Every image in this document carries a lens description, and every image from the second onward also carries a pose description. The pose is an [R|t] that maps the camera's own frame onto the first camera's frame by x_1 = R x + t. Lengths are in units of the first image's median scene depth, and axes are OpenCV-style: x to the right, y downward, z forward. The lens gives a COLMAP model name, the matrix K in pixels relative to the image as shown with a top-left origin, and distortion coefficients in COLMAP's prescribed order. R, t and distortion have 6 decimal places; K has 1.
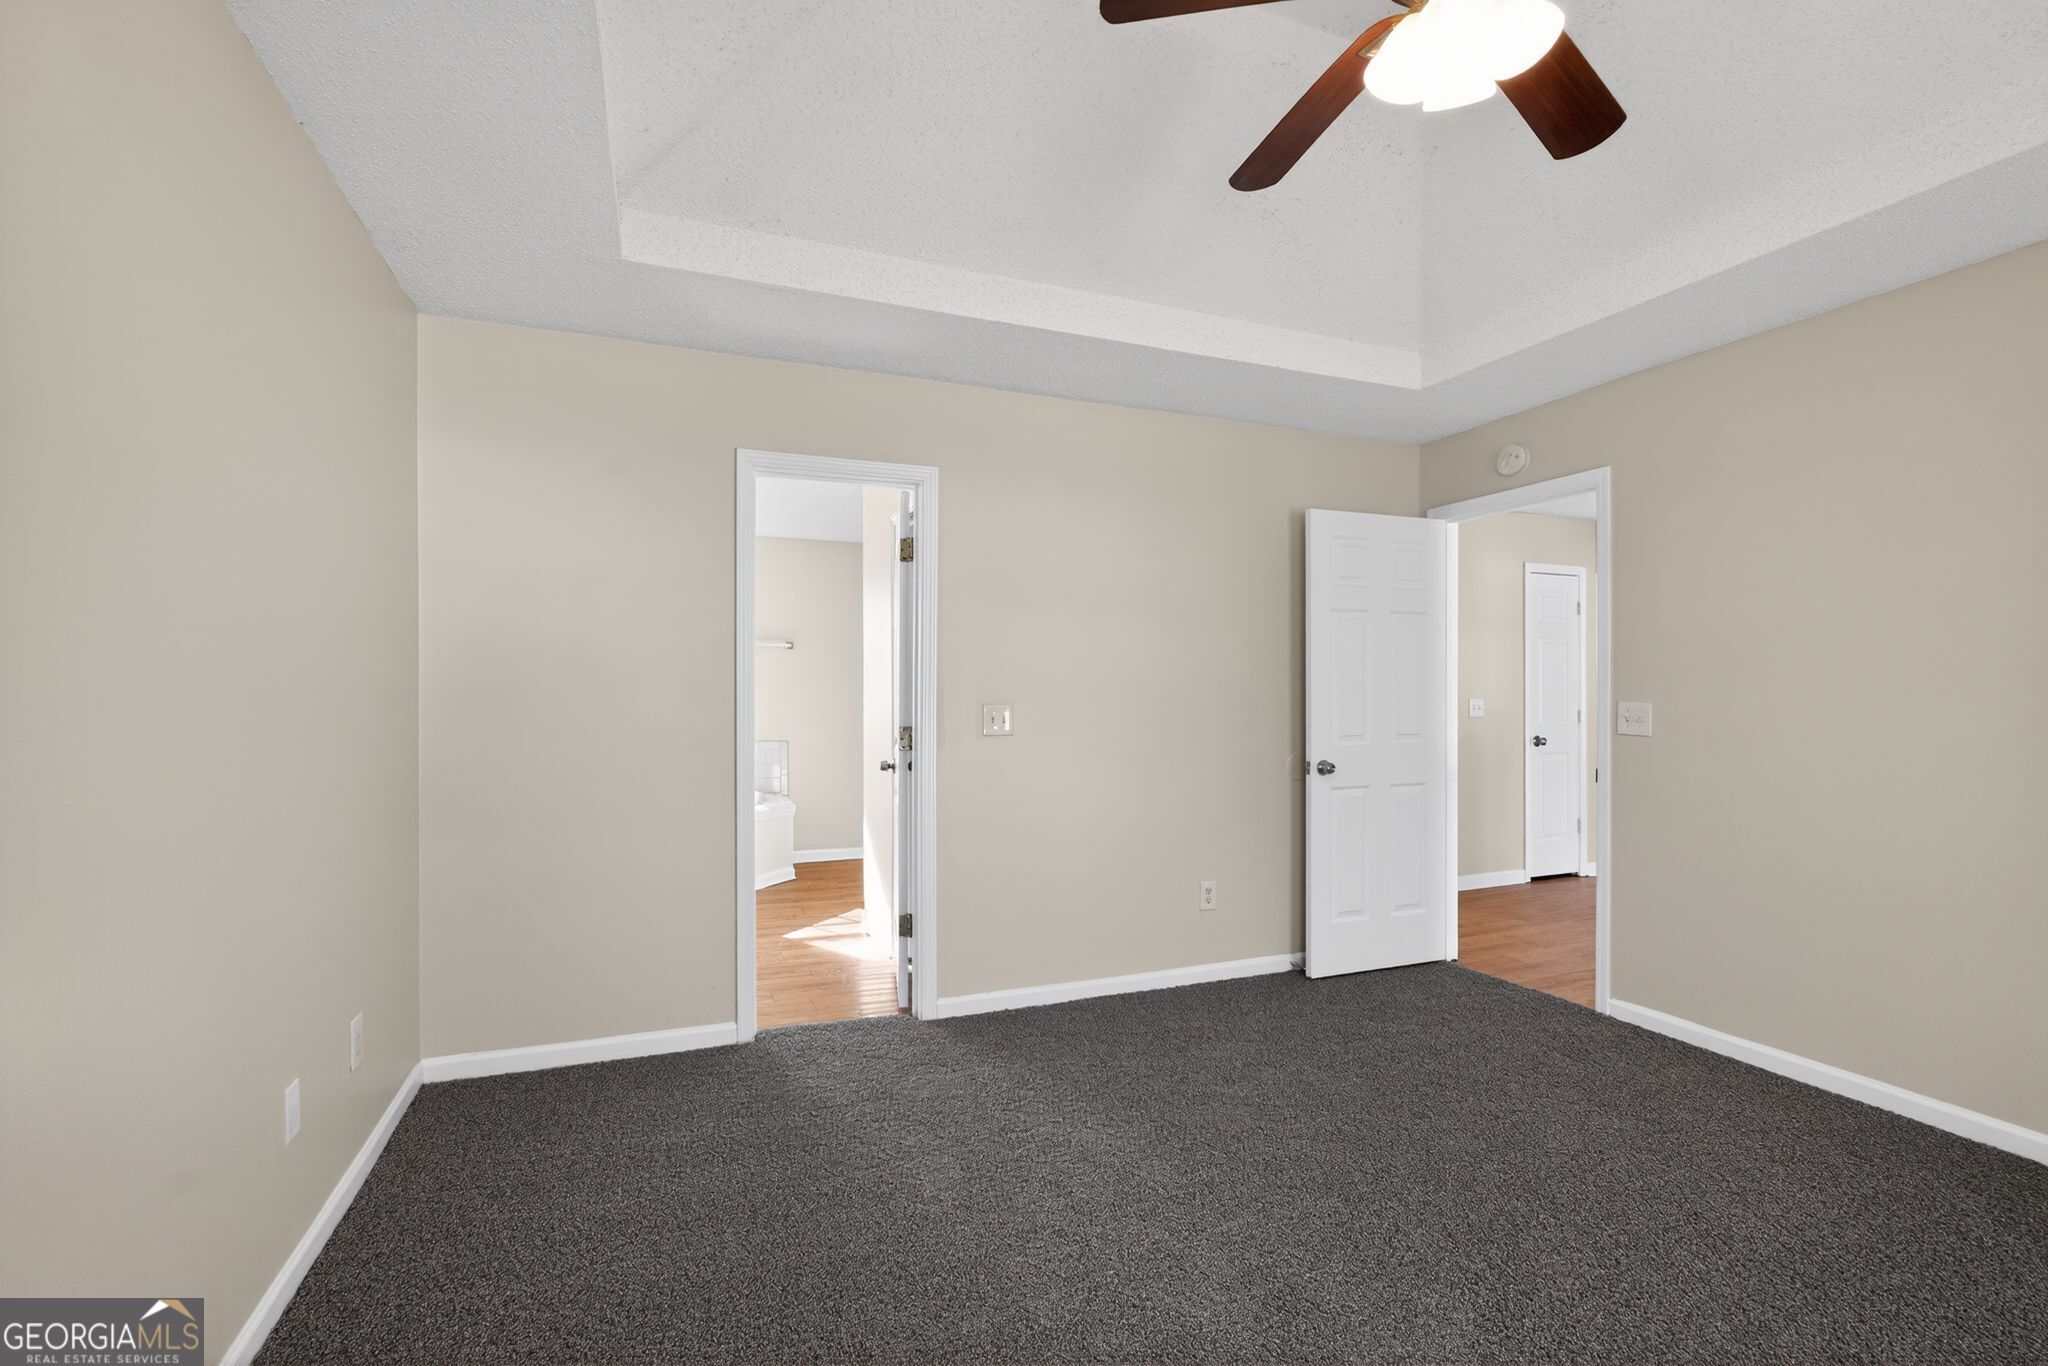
lens RADIAL K [[922.2, 0, 1031.9], [0, 922.2, 691.9], [0, 0, 1]] dist [0.000518, 0.000274]
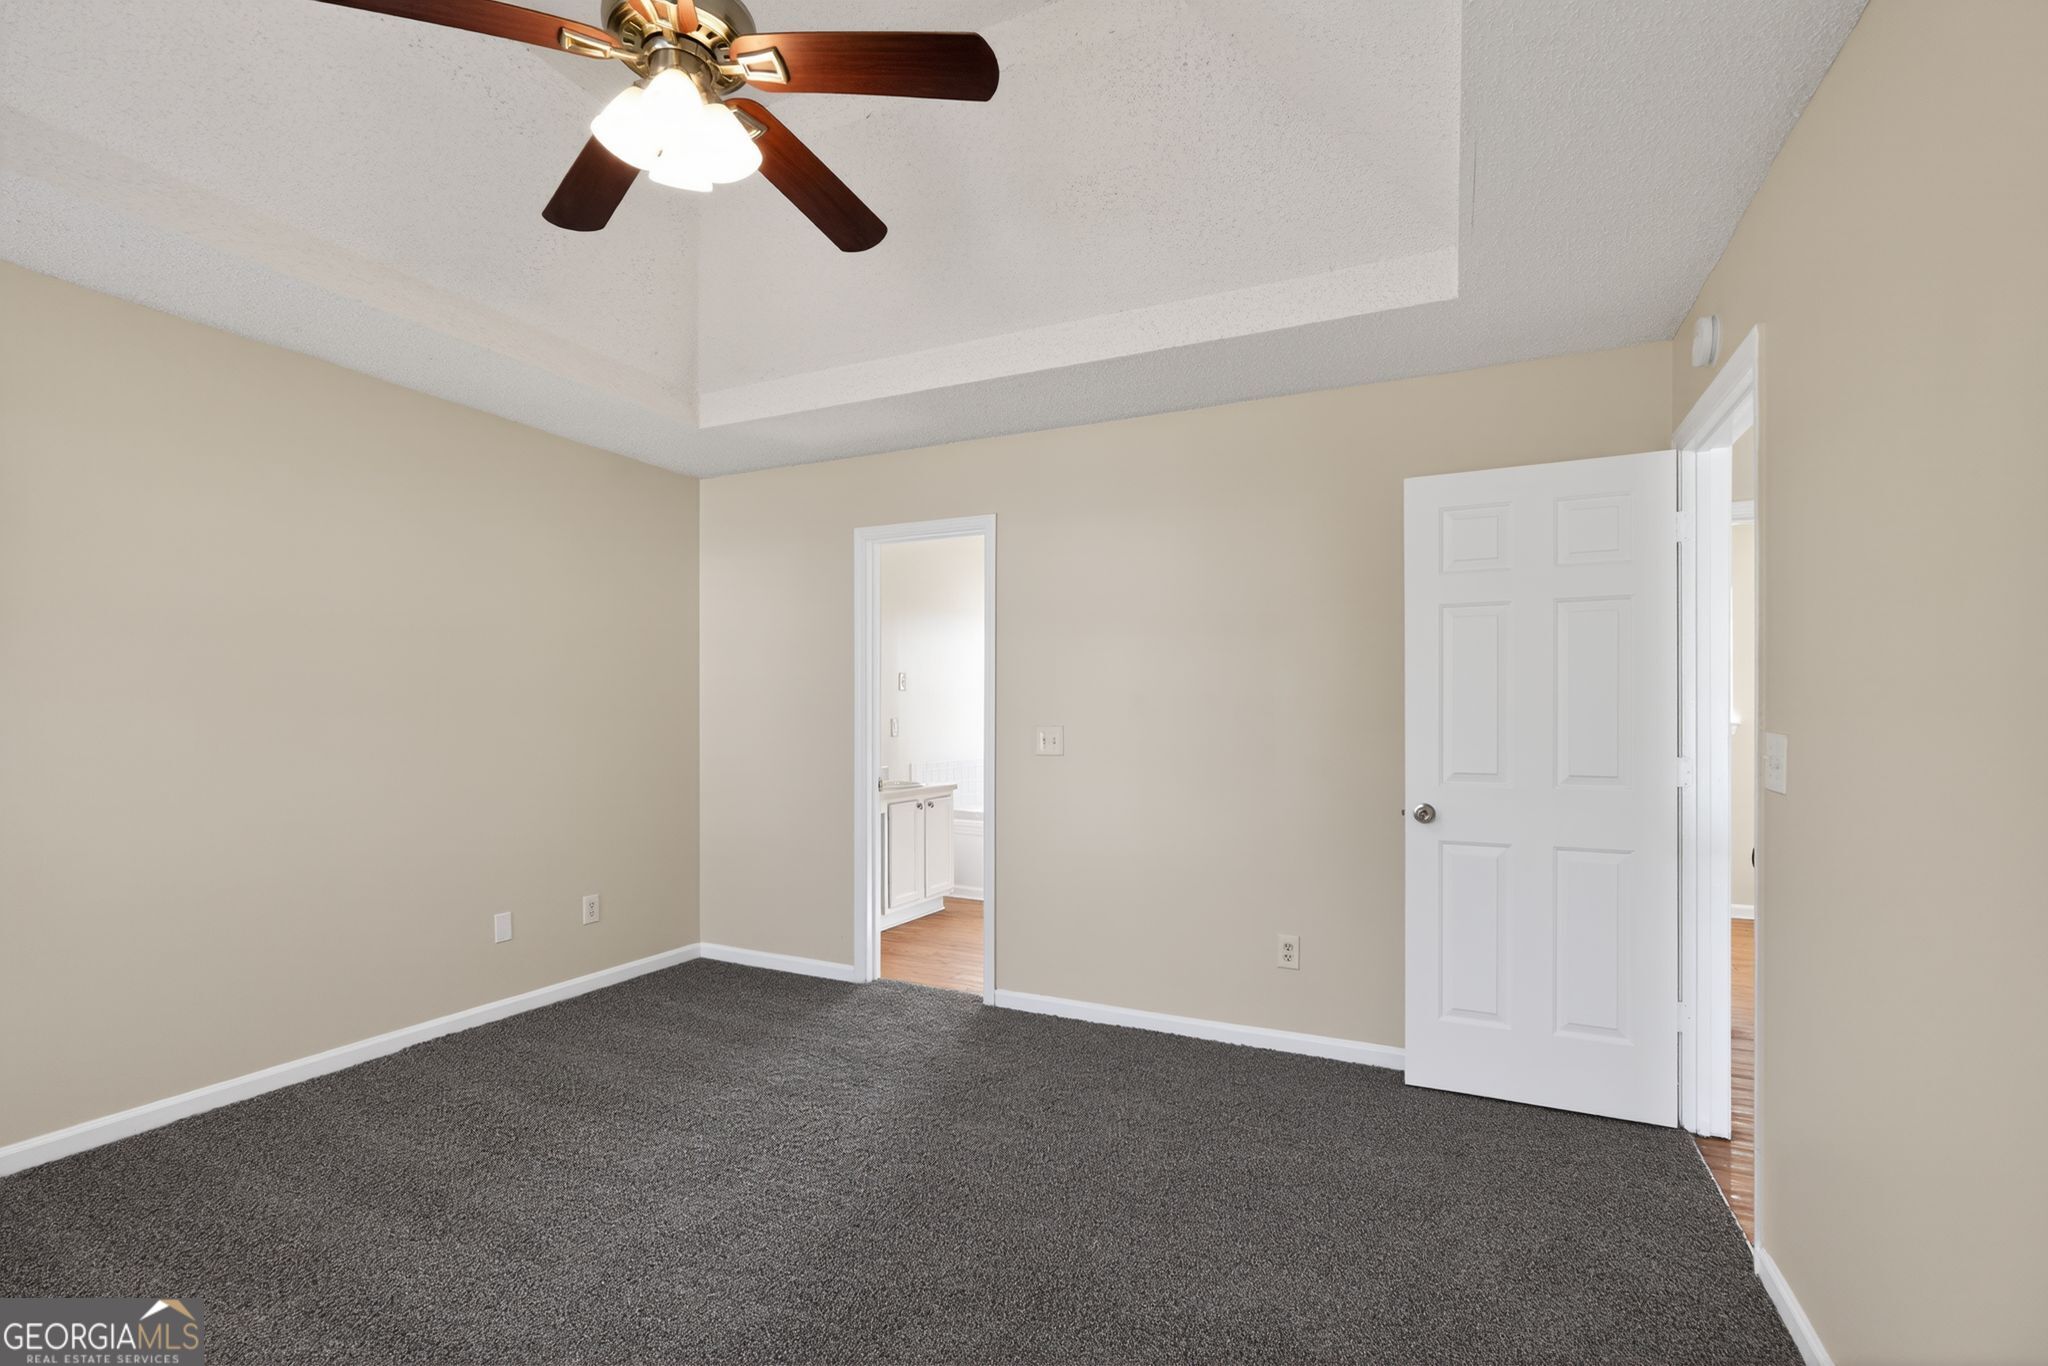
lens RADIAL K [[917.1, 0, 1027.2], [0, 917.1, 721.8], [0, 0, 1]] dist [-0.001753, -0.000010]
pose [[0.675662, 0.004773, -0.737196, 0.695565], [-0.001368, 0.999985, 0.005220, 0.002073], [0.737211, -0.002519, 0.675658, 0.257076]]
